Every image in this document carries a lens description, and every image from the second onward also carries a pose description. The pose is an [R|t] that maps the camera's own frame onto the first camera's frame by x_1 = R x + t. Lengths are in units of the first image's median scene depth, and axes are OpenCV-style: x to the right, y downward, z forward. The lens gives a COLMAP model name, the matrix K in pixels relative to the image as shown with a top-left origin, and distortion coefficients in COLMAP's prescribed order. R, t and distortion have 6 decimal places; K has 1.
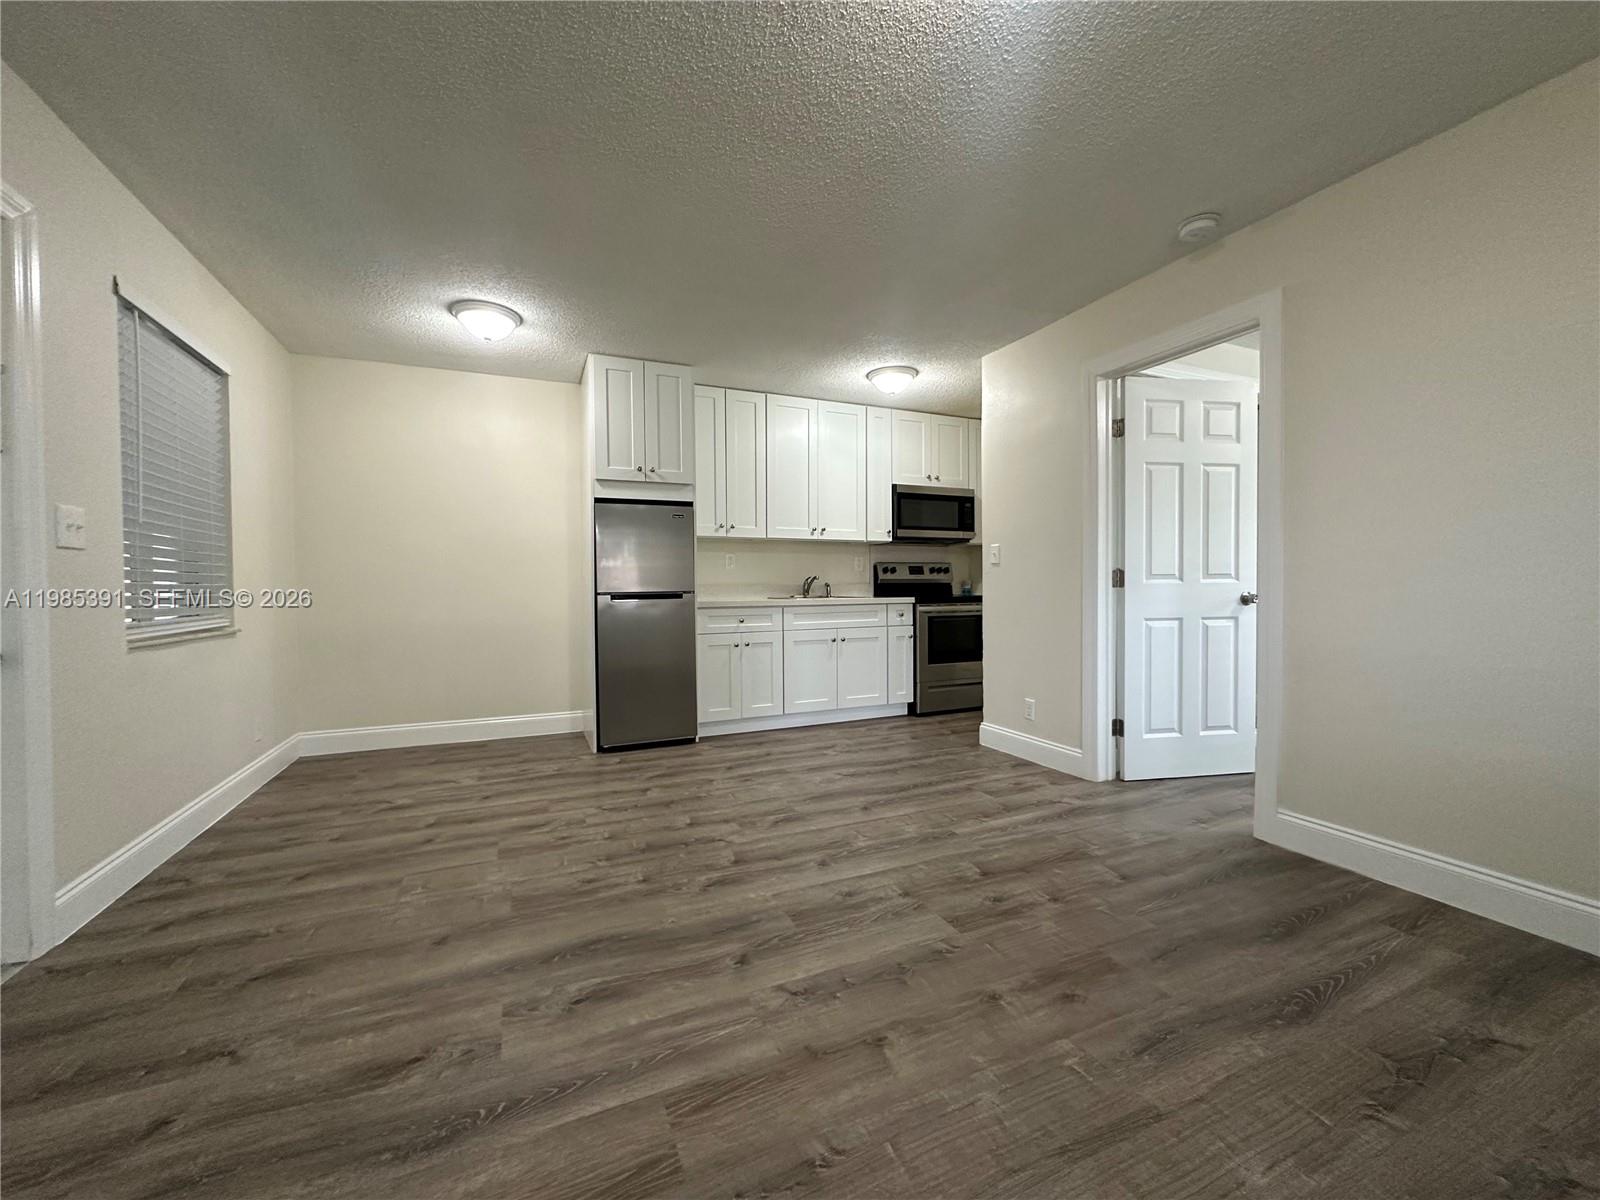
lens RADIAL K [[640.5, 0, 797.8], [0, 640.5, 602.1], [0, 0, 1]] dist [-0.002775, 0.000551]
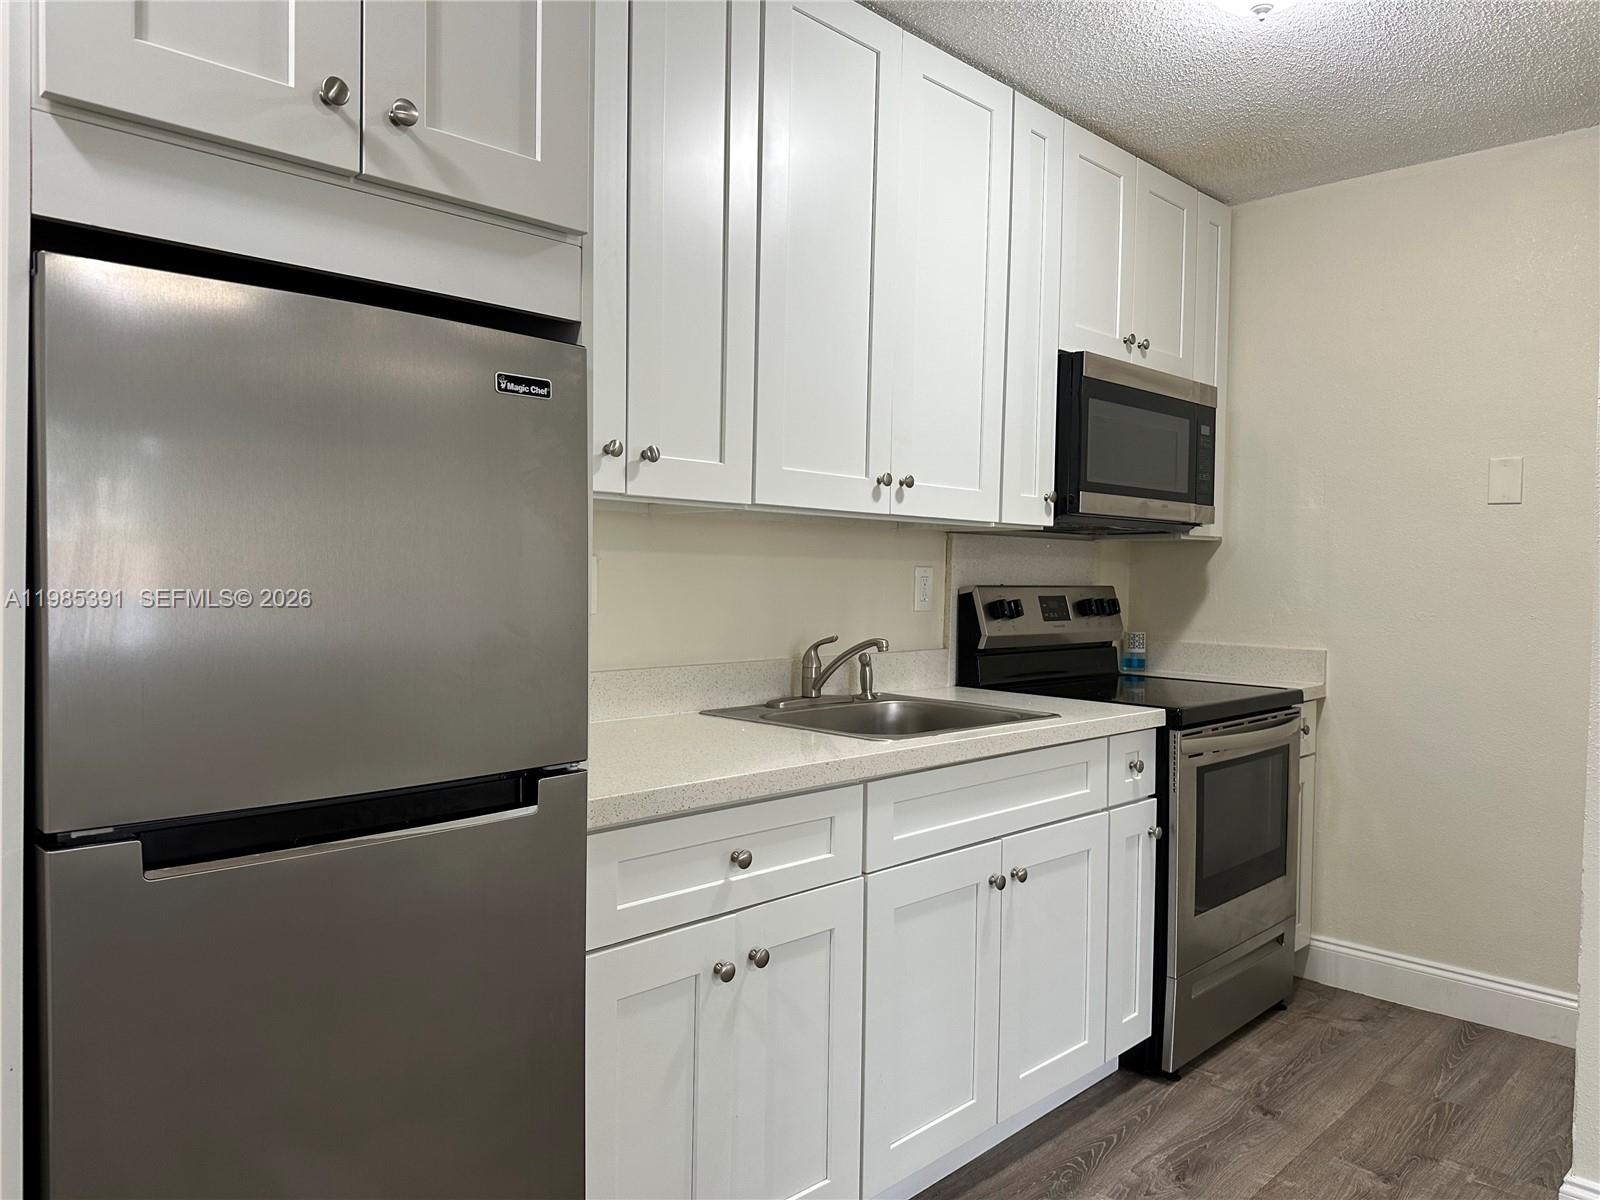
lens RADIAL K [[1123.8, 0, 785.2], [0, 1123.8, 590.6], [0, 0, 1]] dist [0.041132, -0.056756]
pose [[0.933119, 0.015470, 0.359234, -0.284209], [-0.012403, 0.999864, -0.010841, -0.084127], [-0.359353, 0.005661, 0.933184, 0.792857]]
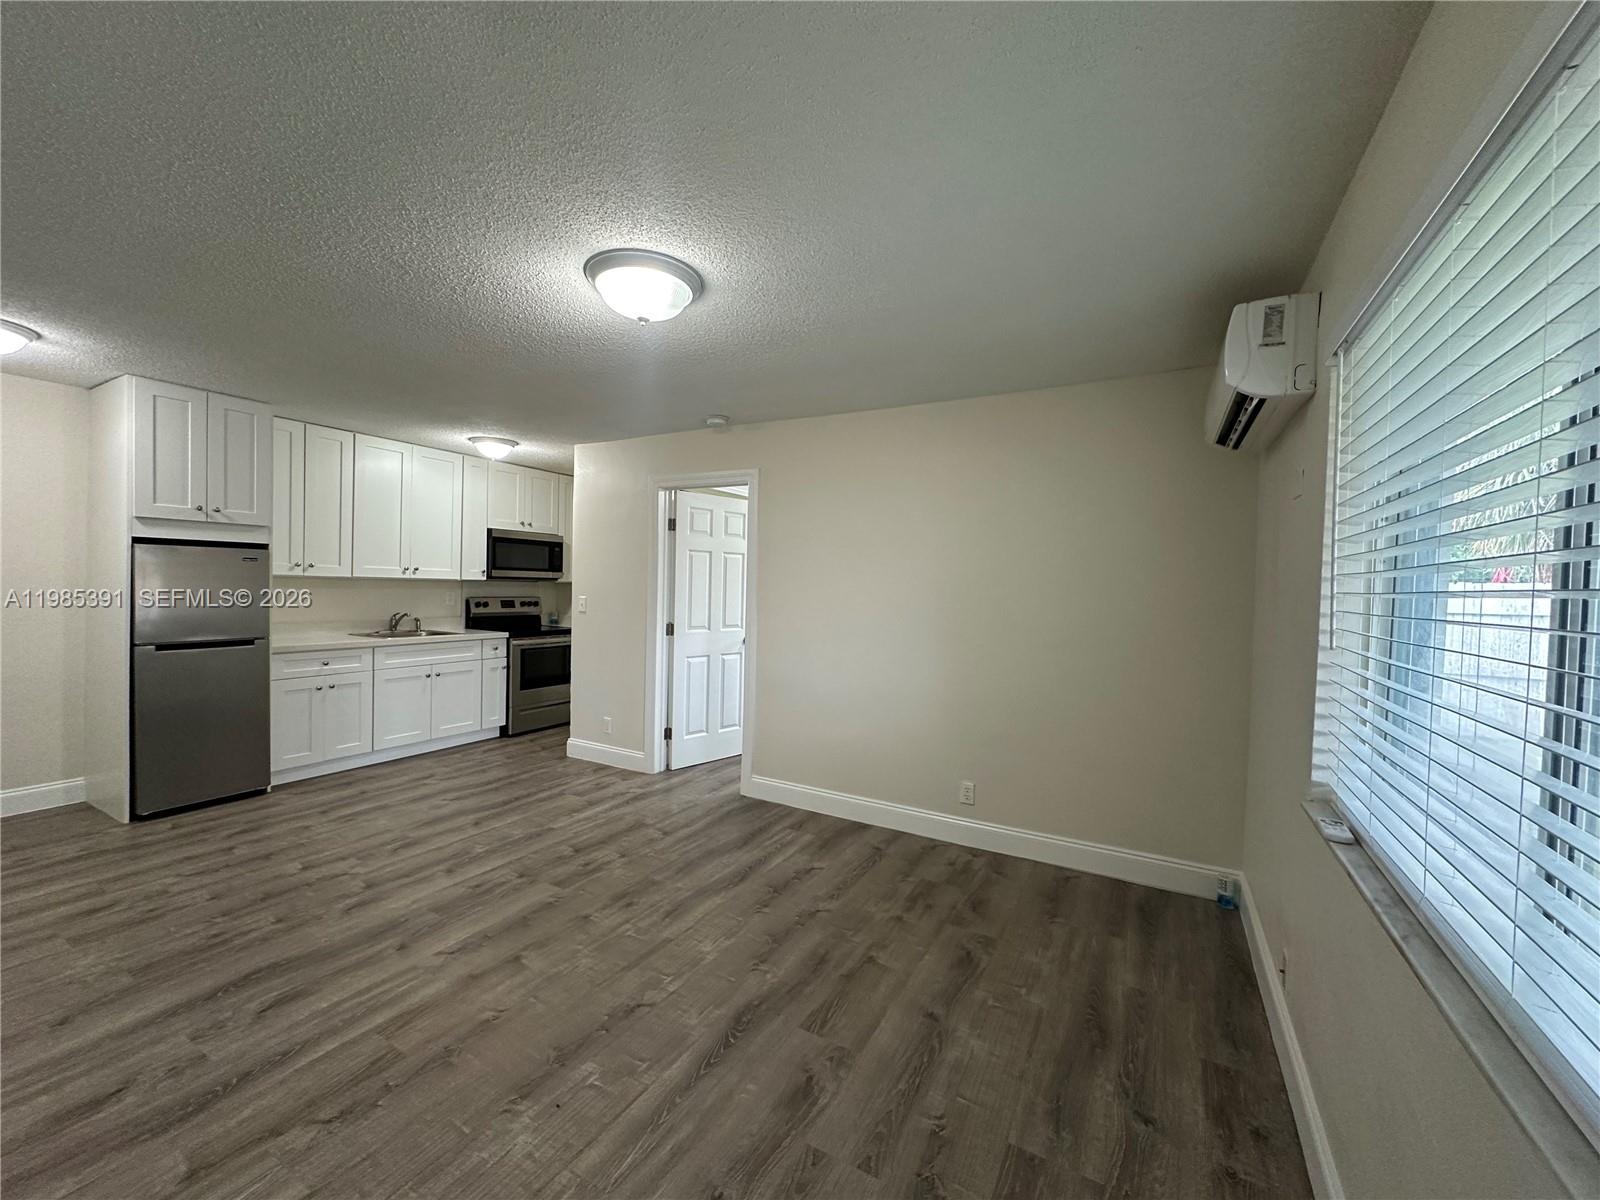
lens RADIAL K [[640.5, 0, 804.2], [0, 640.5, 598.7], [0, 0, 1]] dist [-0.002775, 0.000551]
pose [[0.797077, 0.015727, 0.603672, -0.124342], [-0.016117, 0.999859, -0.004768, -0.102020], [-0.603662, -0.005929, 0.797218, -0.319026]]
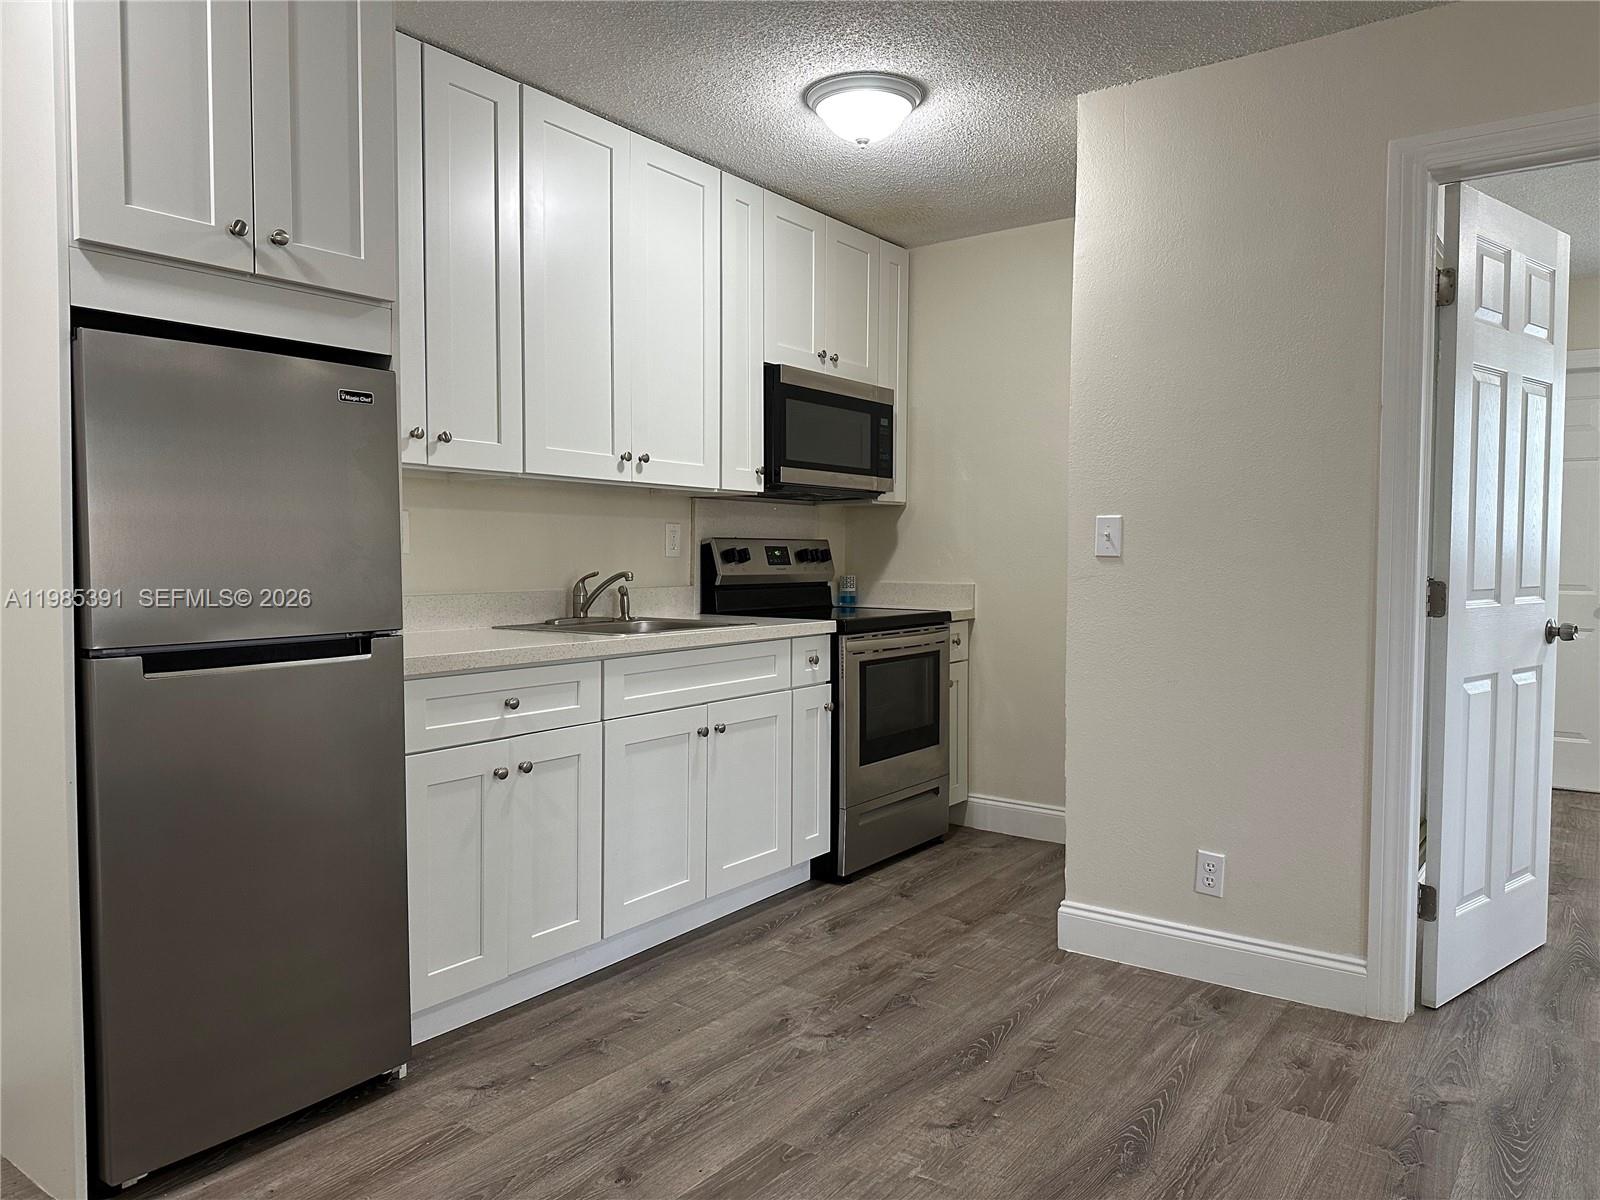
lens RADIAL K [[1123.8, 0, 798.7], [0, 1123.8, 602.9], [0, 0, 1]] dist [0.041132, -0.056756]
pose [[0.867105, -0.011378, 0.497996, -0.336533], [0.003610, 0.999856, 0.016558, -0.048405], [-0.498113, -0.012559, 0.867021, 0.484480]]
